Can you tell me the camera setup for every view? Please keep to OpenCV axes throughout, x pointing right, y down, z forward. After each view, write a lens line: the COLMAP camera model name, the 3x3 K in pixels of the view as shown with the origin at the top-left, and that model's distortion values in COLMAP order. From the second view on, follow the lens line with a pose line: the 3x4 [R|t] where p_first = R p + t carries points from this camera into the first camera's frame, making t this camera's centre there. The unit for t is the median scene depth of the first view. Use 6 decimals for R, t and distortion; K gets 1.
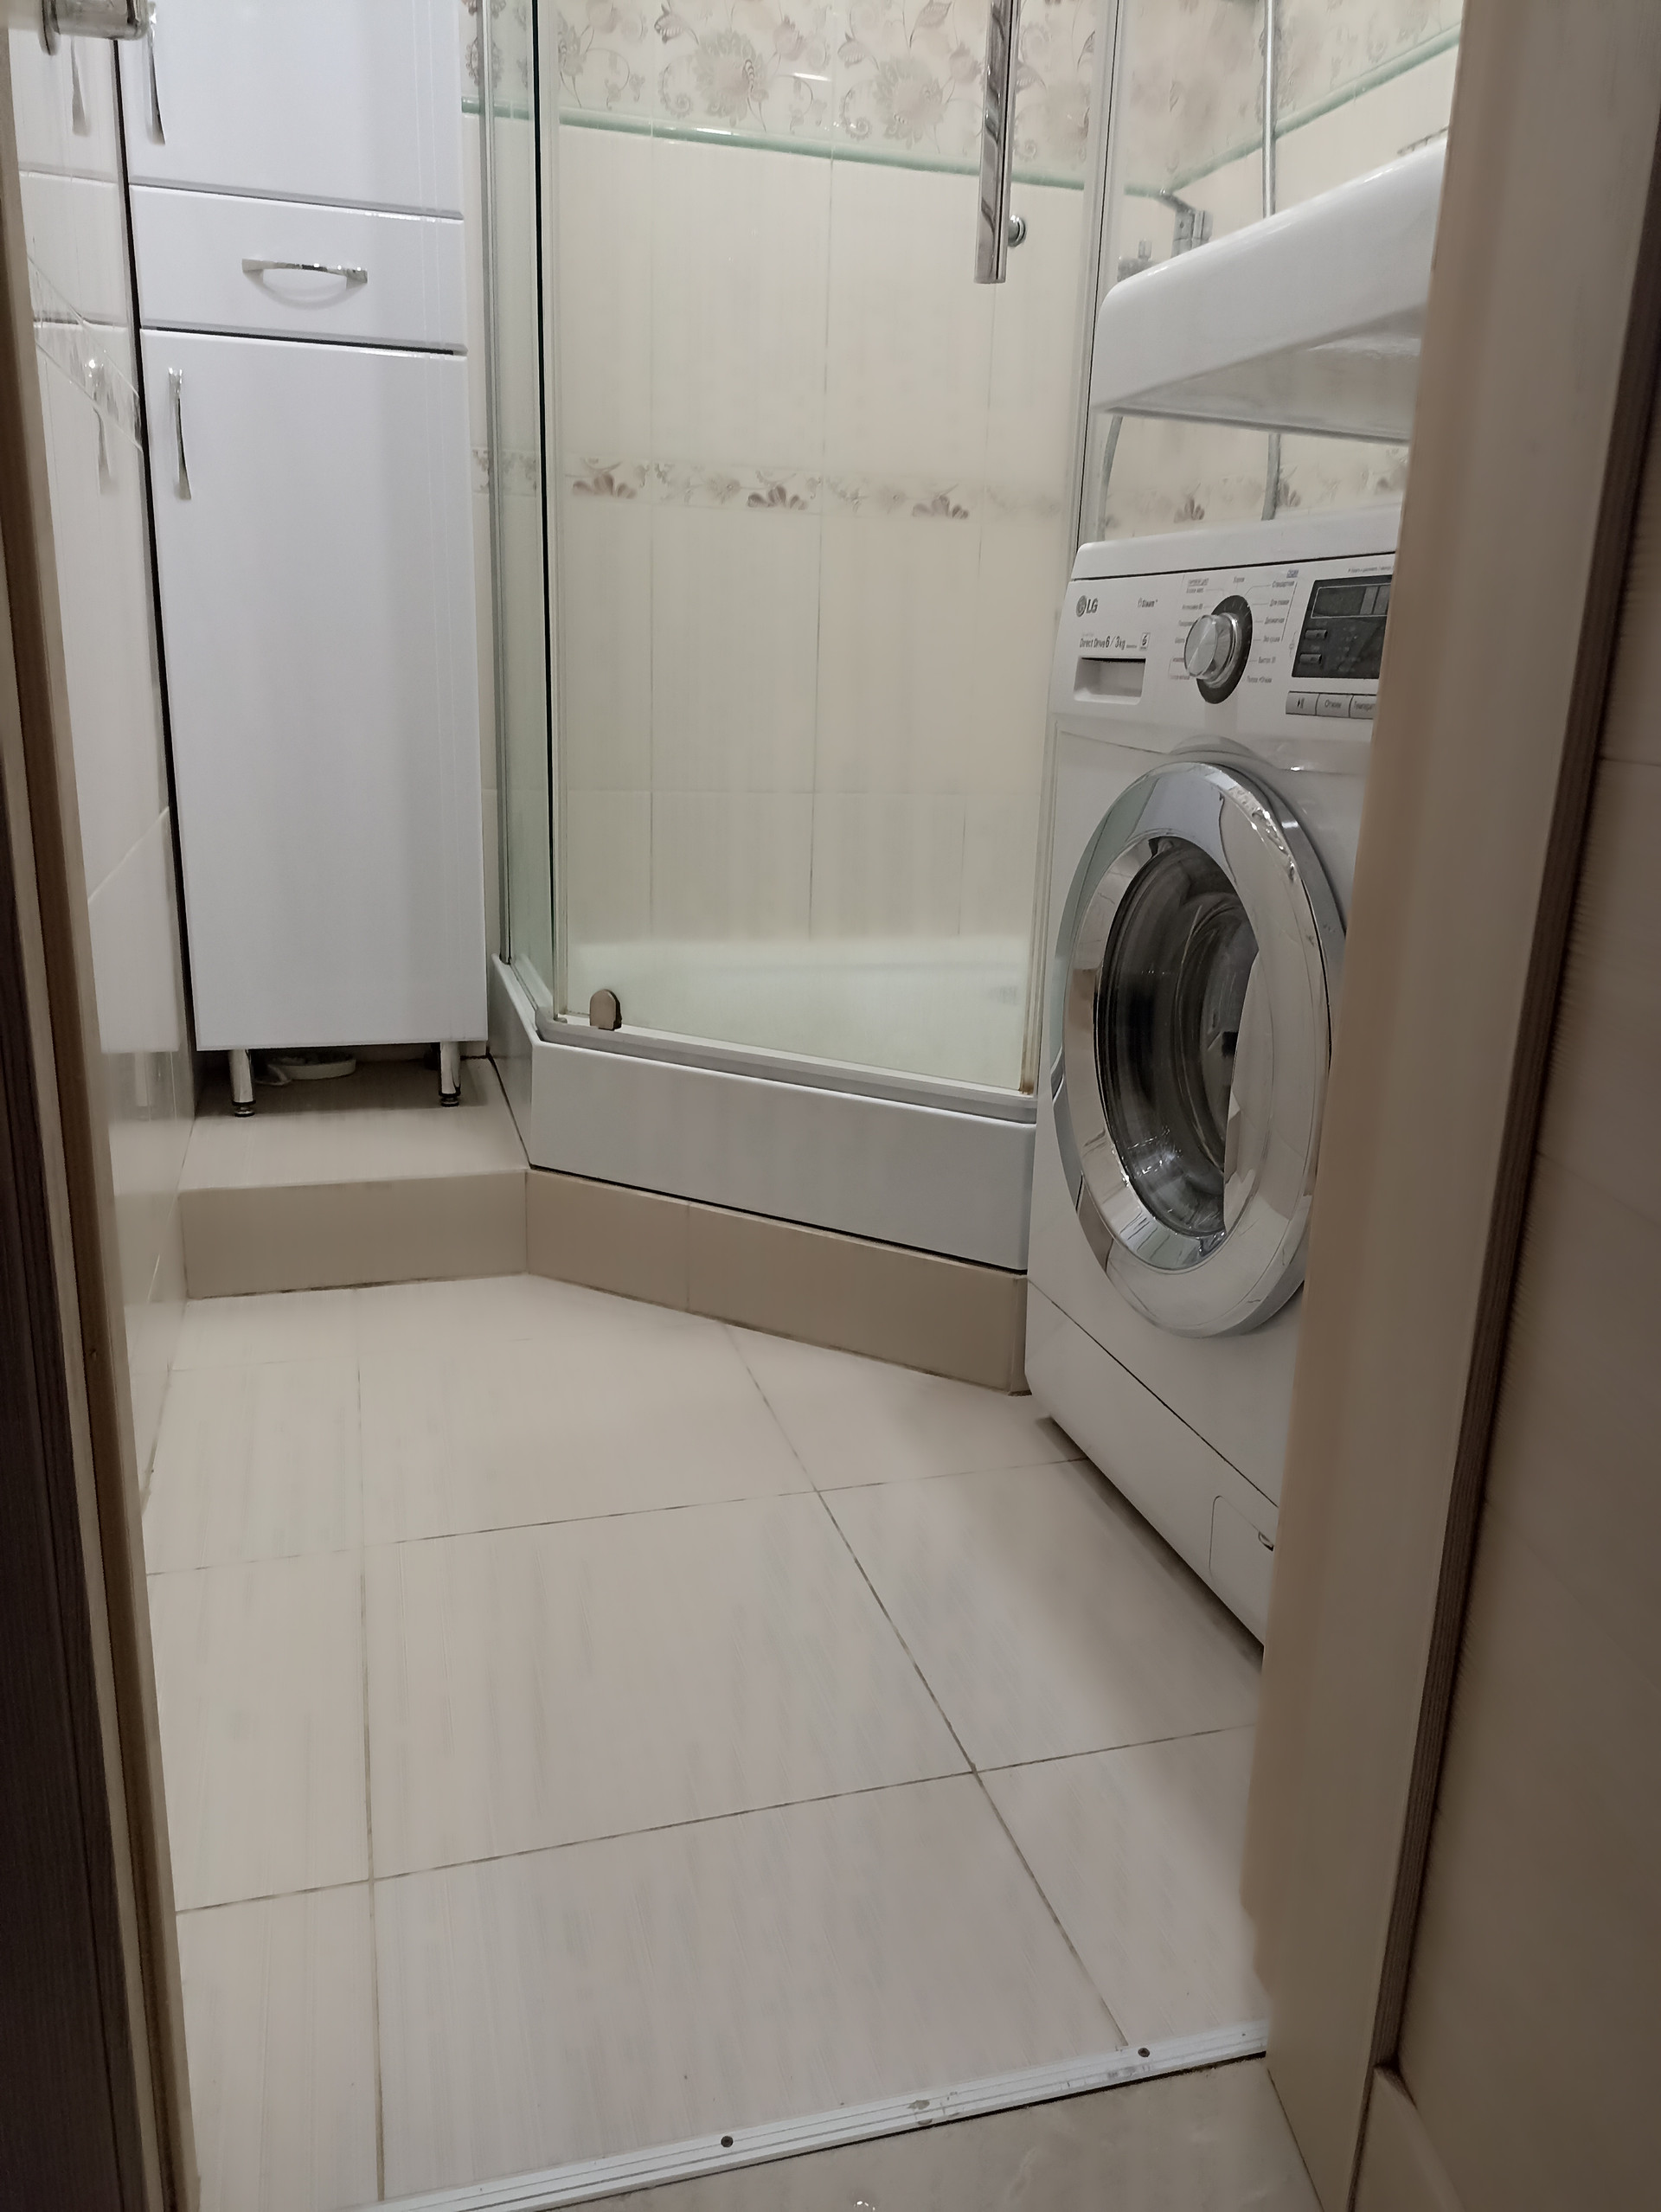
lens RADIAL K [[1696.5, 0, 830.5], [0, 1696.5, 1106.0], [0, 0, 1]] dist [0.063672, -0.075598]
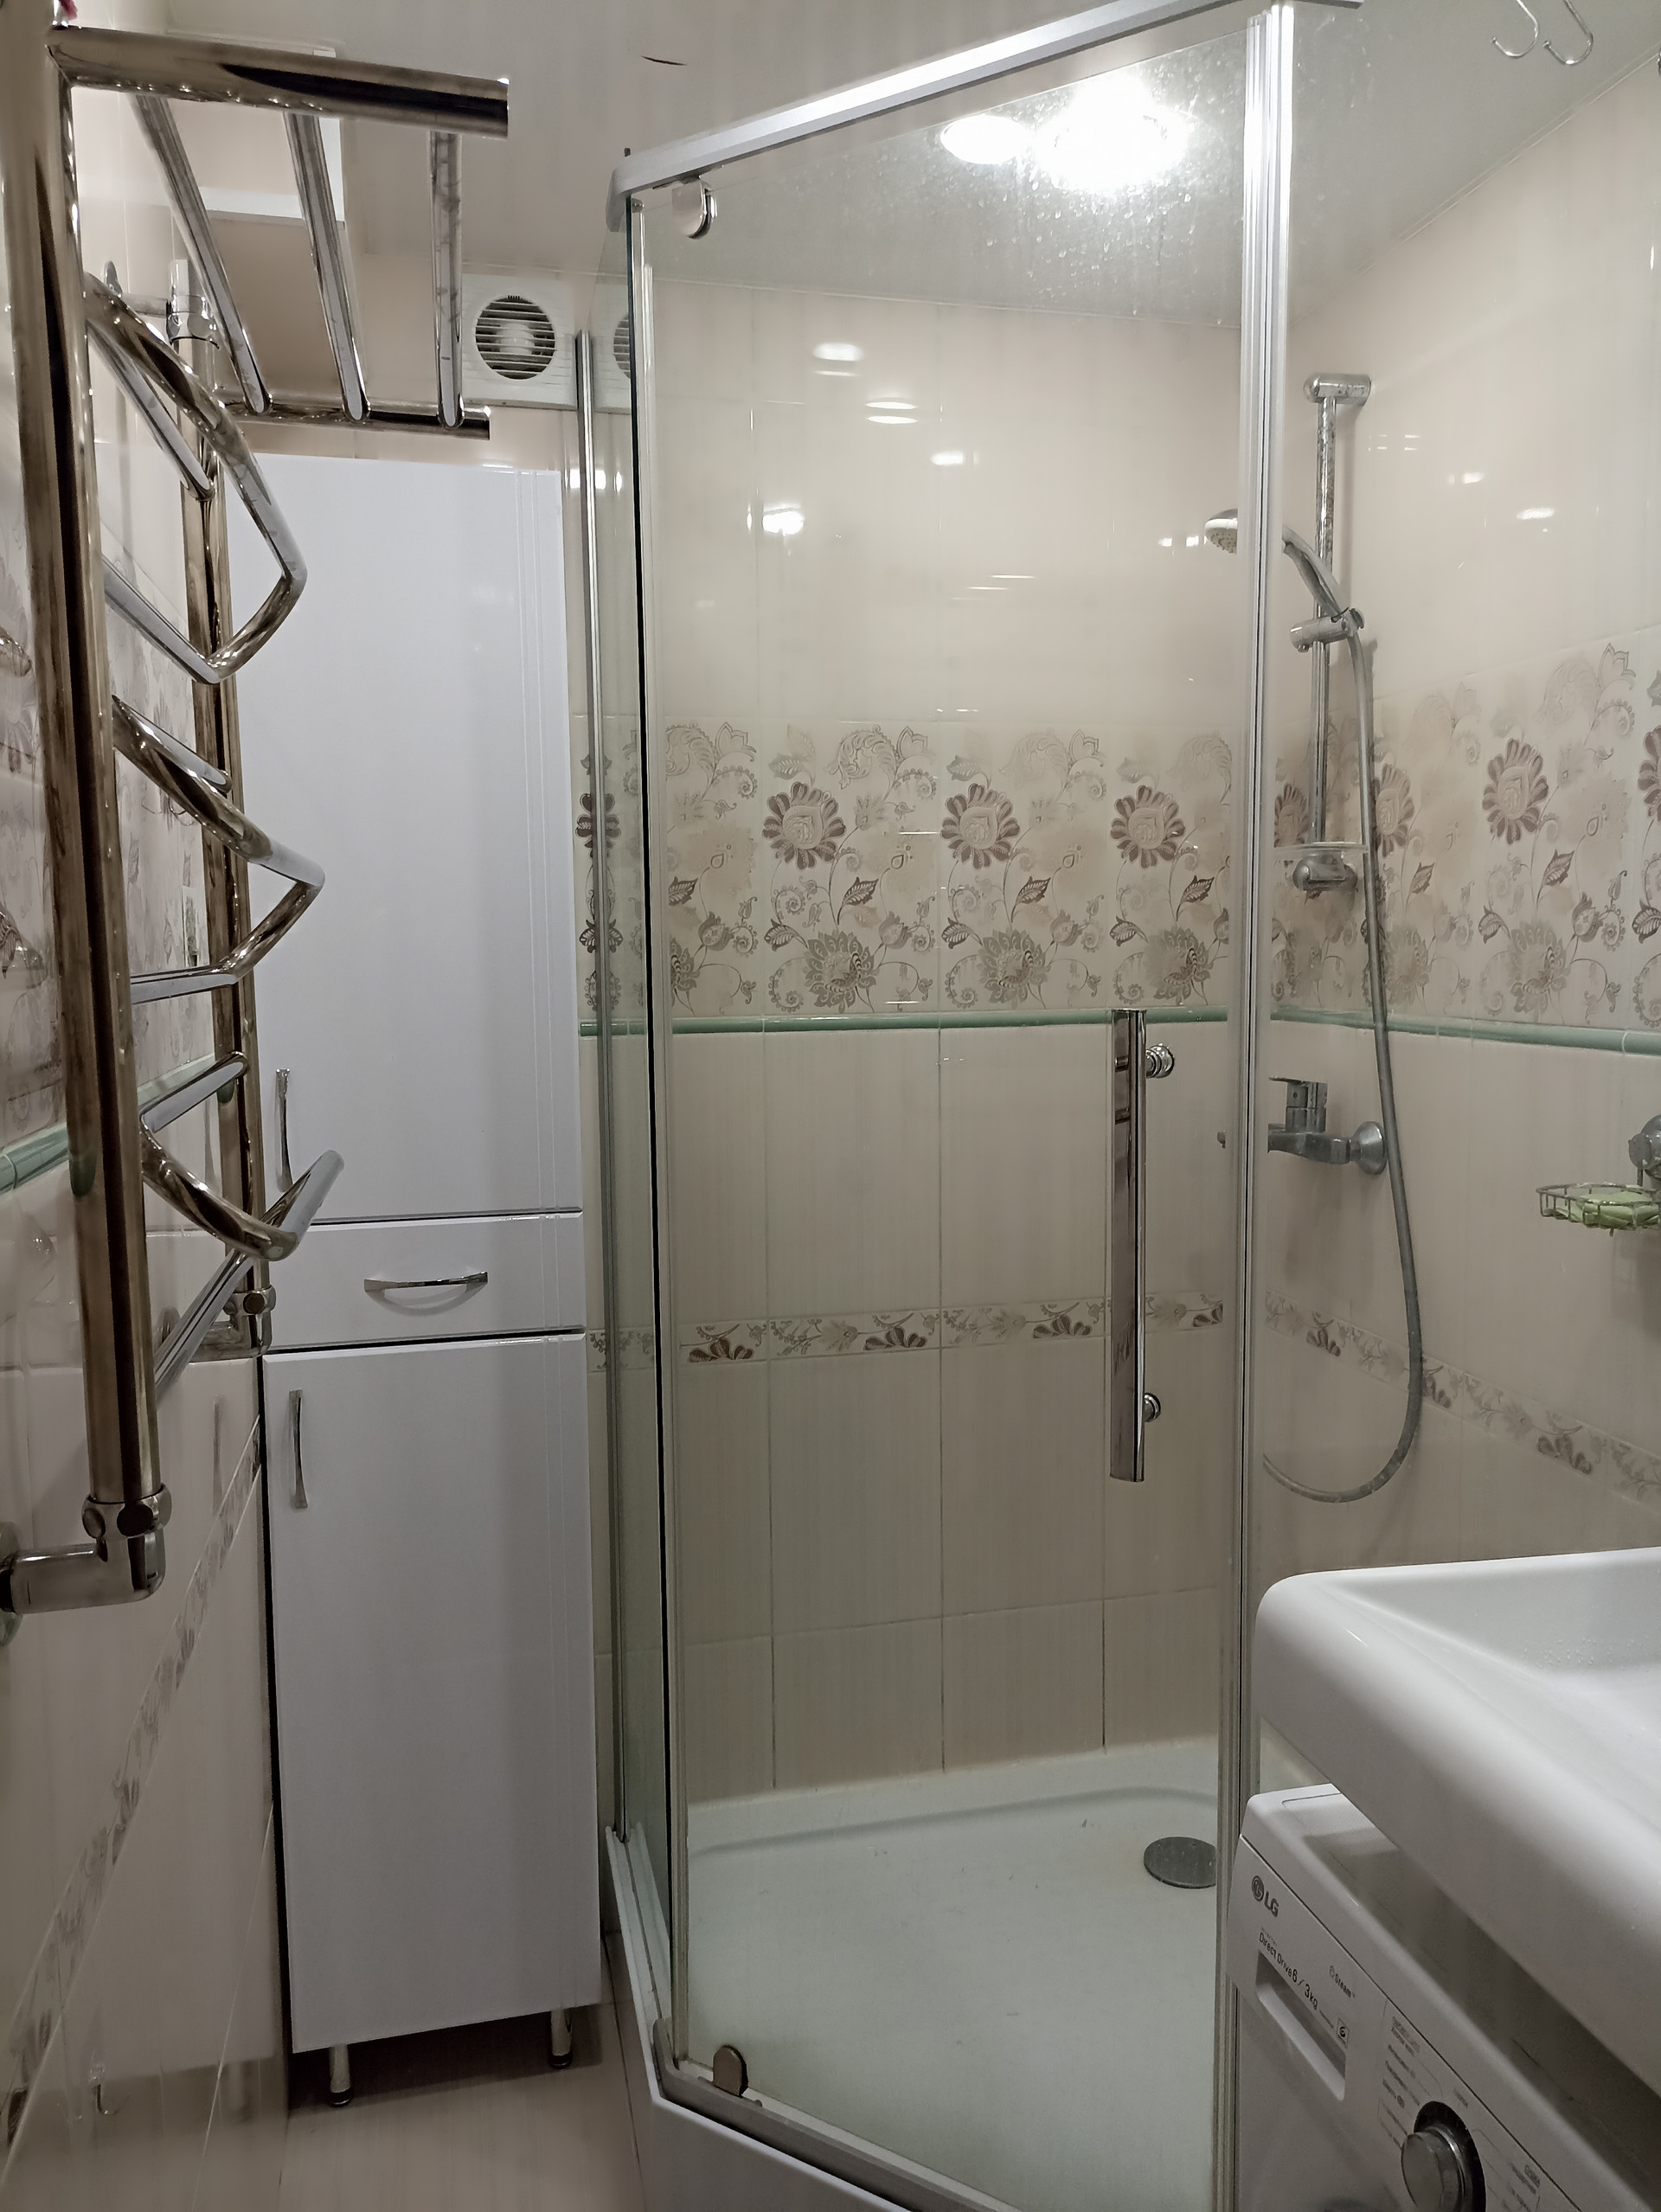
lens RADIAL K [[1716.4, 0, 830.5], [0, 1716.4, 1106.0], [0, 0, 1]] dist [0.081207, -0.113360]
pose [[0.997597, -0.037067, -0.058531, -0.005935], [0.026106, 0.983684, -0.177998, -0.345228], [0.064174, 0.176042, 0.982289, 0.003157]]
